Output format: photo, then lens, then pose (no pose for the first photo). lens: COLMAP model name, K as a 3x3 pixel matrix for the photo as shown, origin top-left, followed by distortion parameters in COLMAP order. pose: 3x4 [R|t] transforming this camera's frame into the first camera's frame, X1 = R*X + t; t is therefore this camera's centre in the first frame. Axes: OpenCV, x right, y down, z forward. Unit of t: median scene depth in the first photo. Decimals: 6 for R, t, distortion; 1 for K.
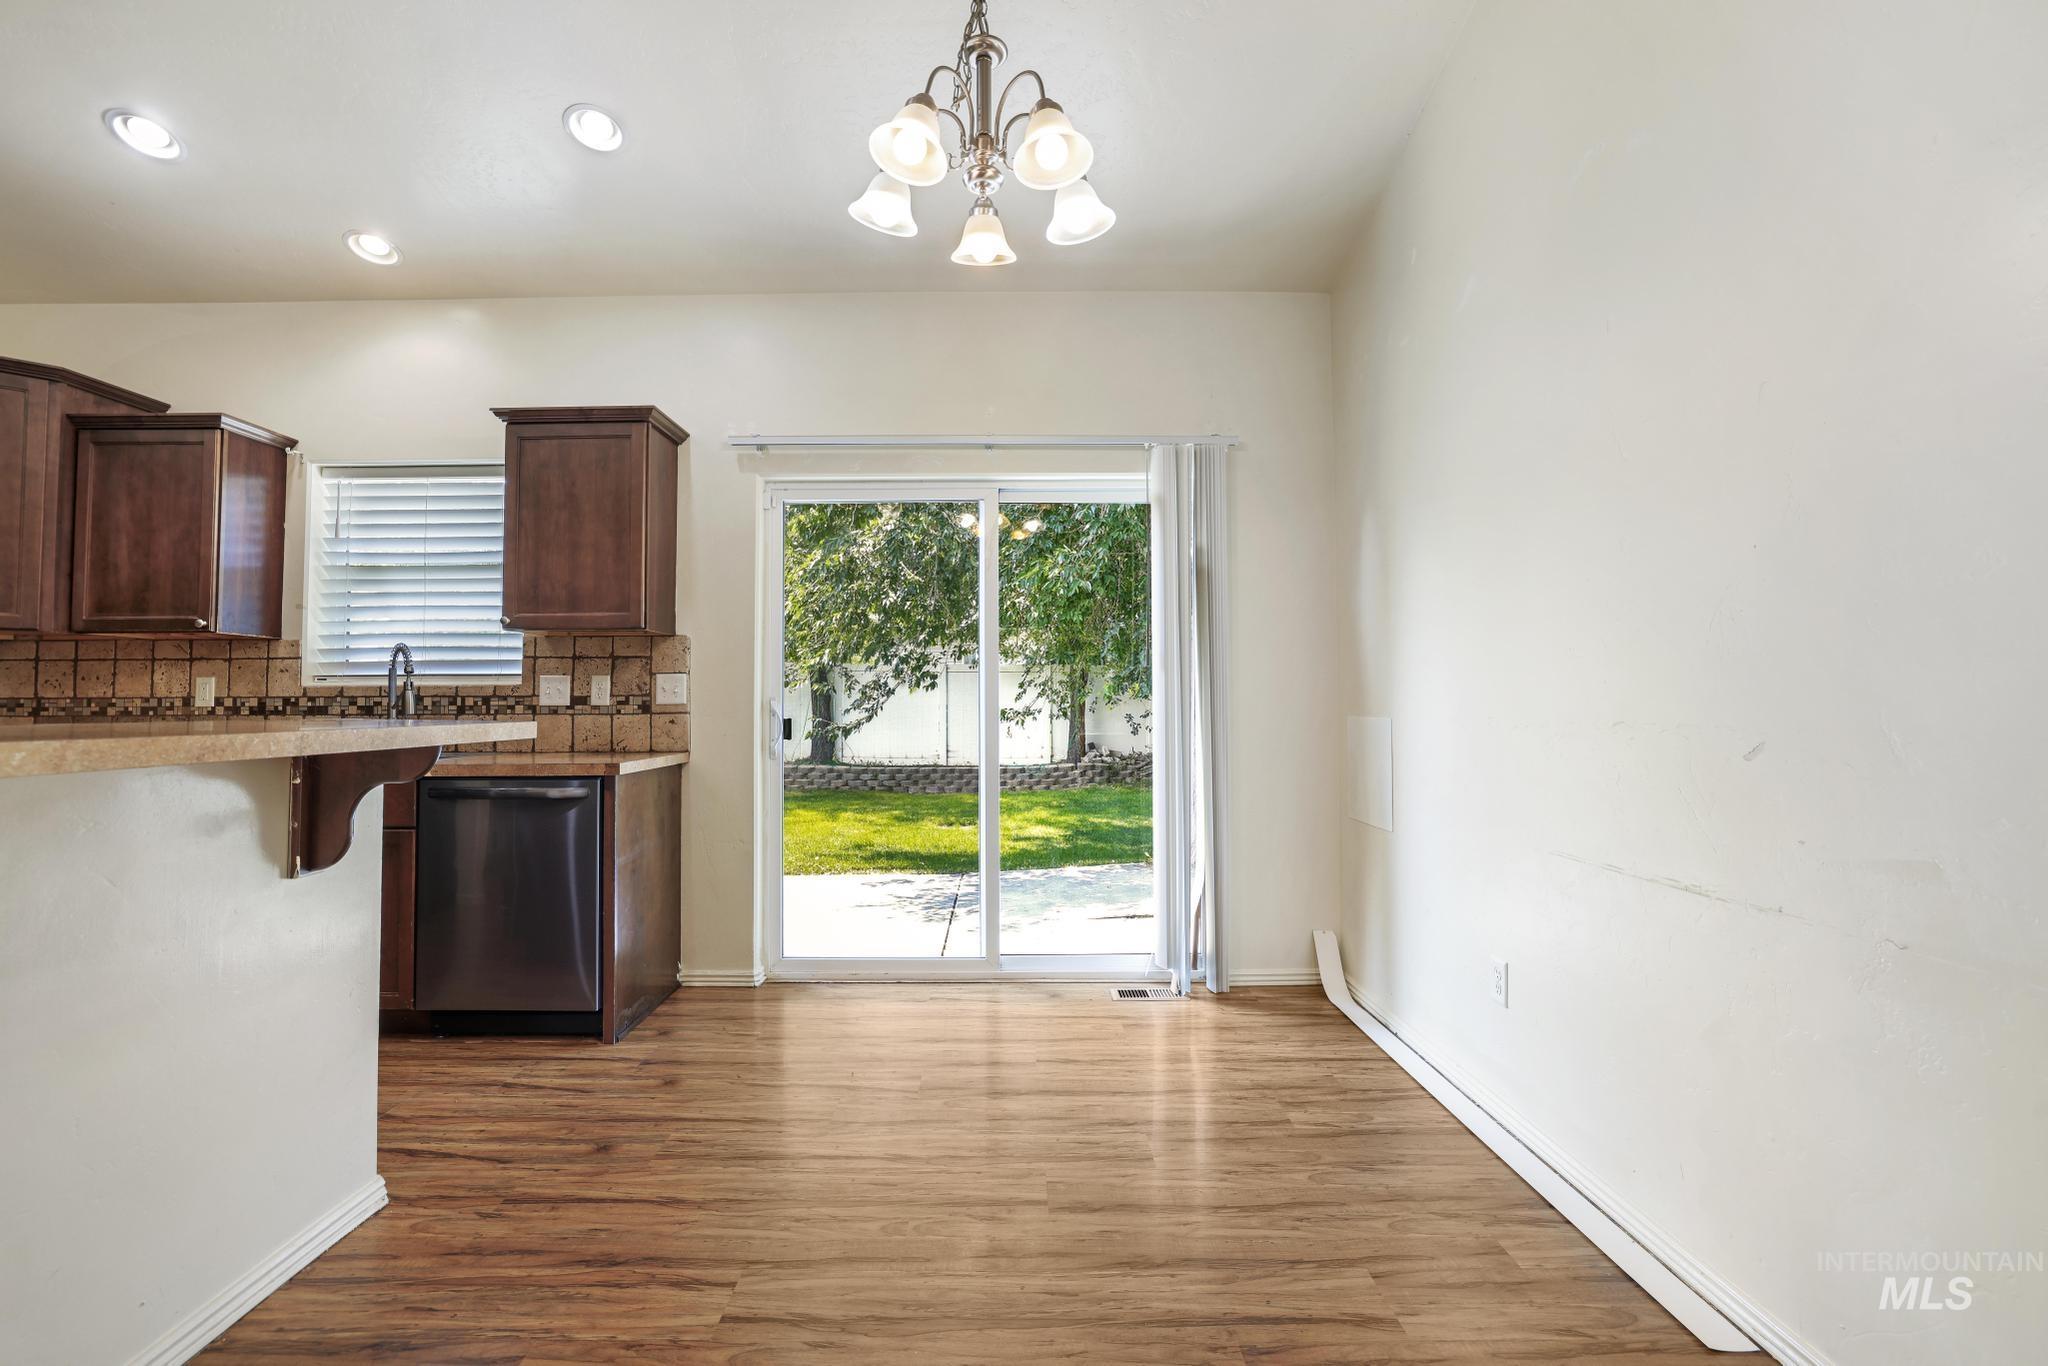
lens RADIAL K [[915.8, 0, 1007.6], [0, 915.8, 677.8], [0, 0, 1]] dist [-0.045704, 0.018749]
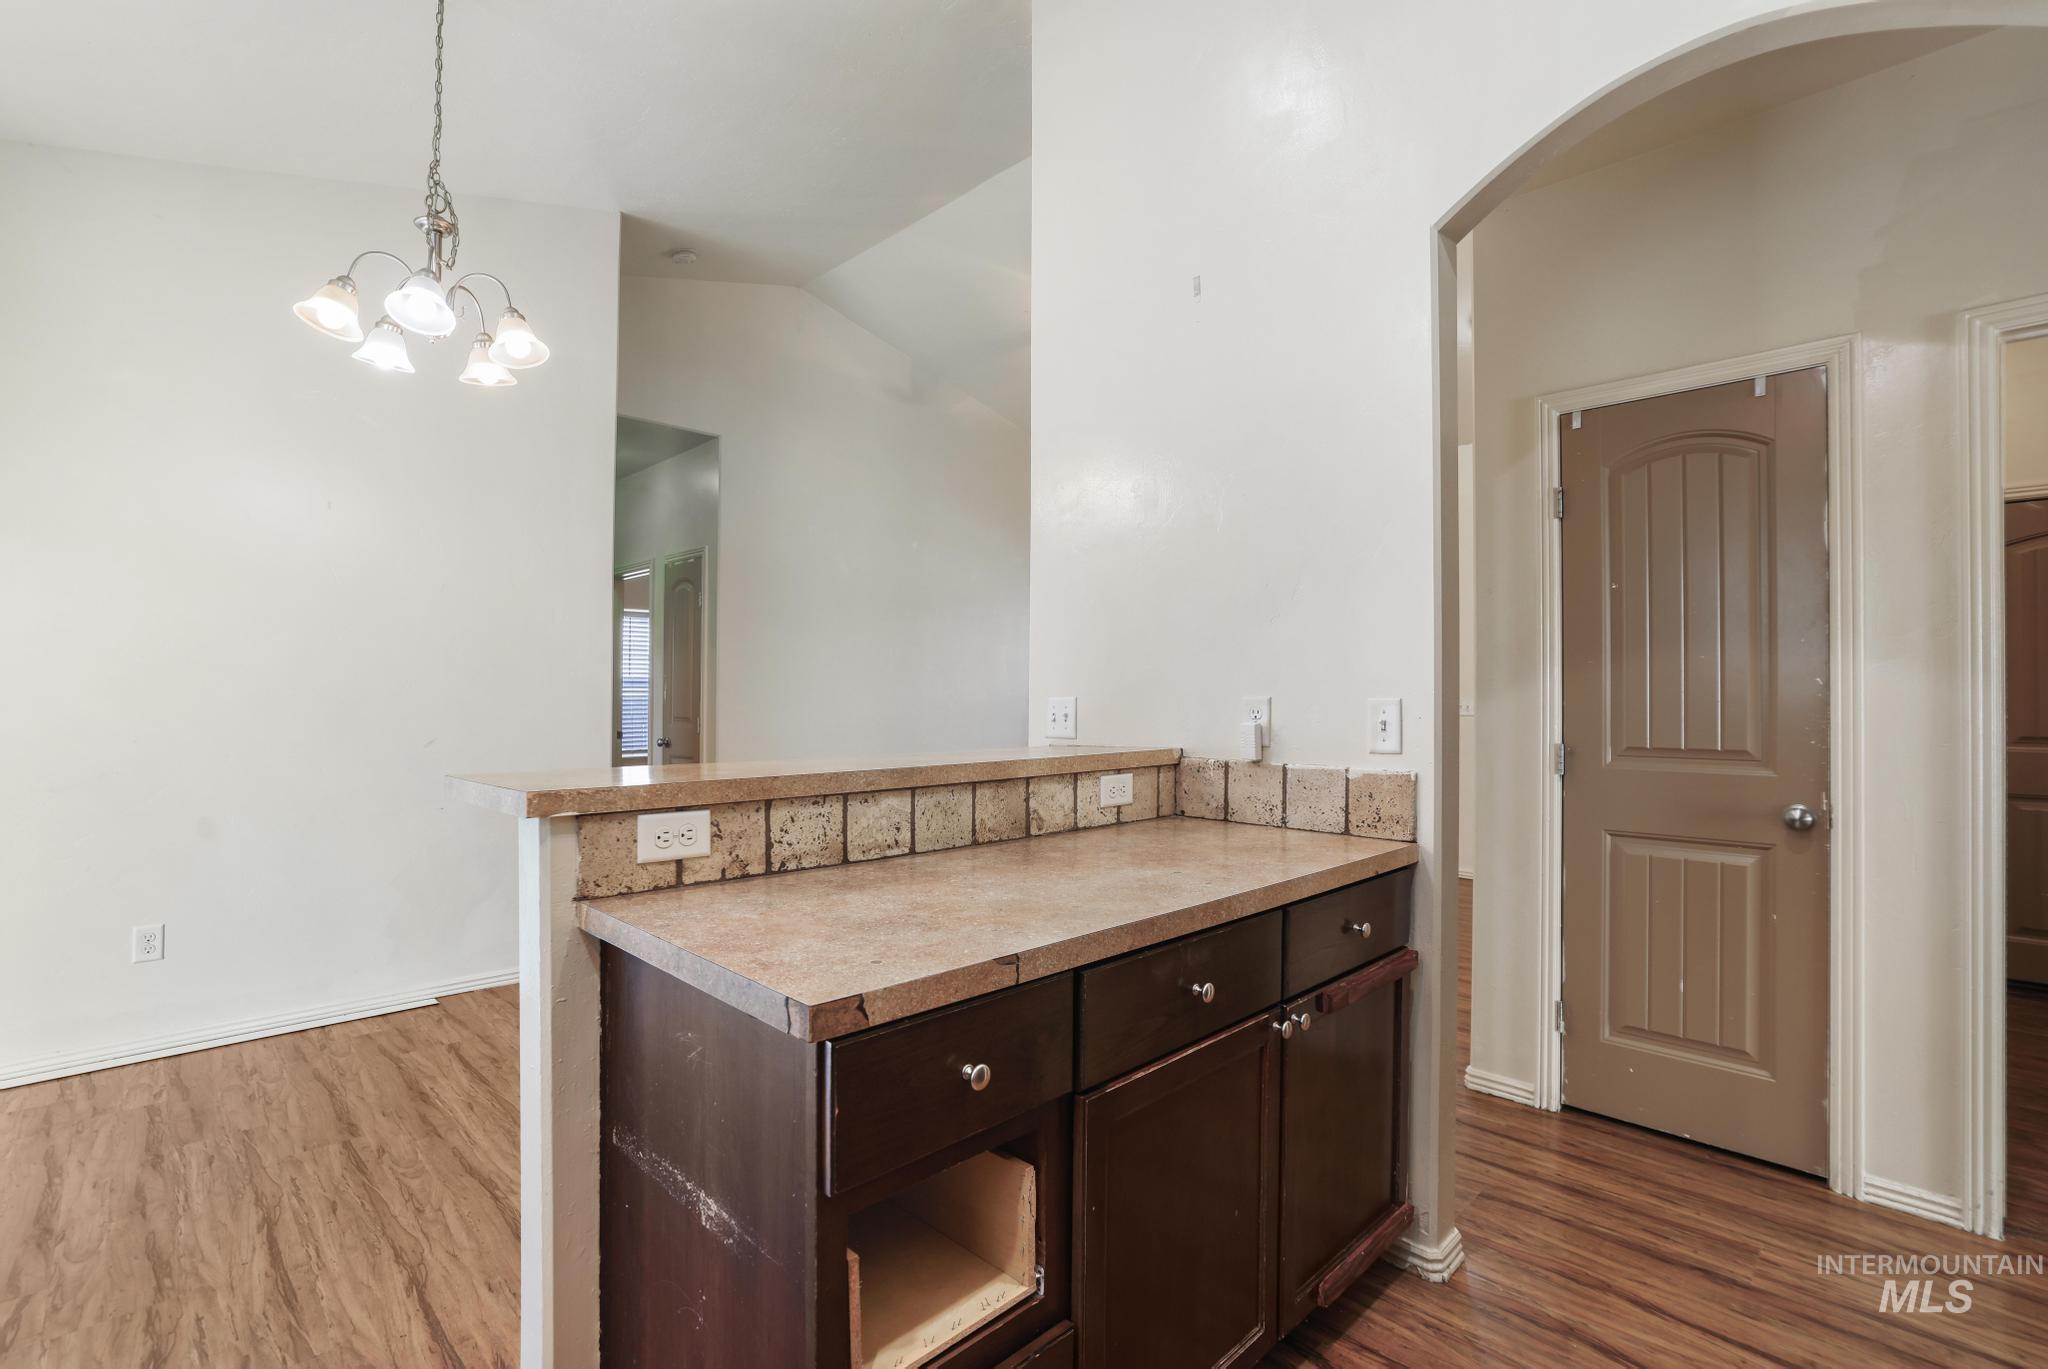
lens RADIAL K [[915.8, 0, 1020.1], [0, 915.8, 695.2], [0, 0, 1]] dist [-0.045704, 0.018749]
pose [[-0.712132, 0.007674, 0.702004, -0.815166], [-0.018048, 0.999410, -0.029234, -0.003308], [-0.701814, -0.033489, -0.711573, 0.689000]]
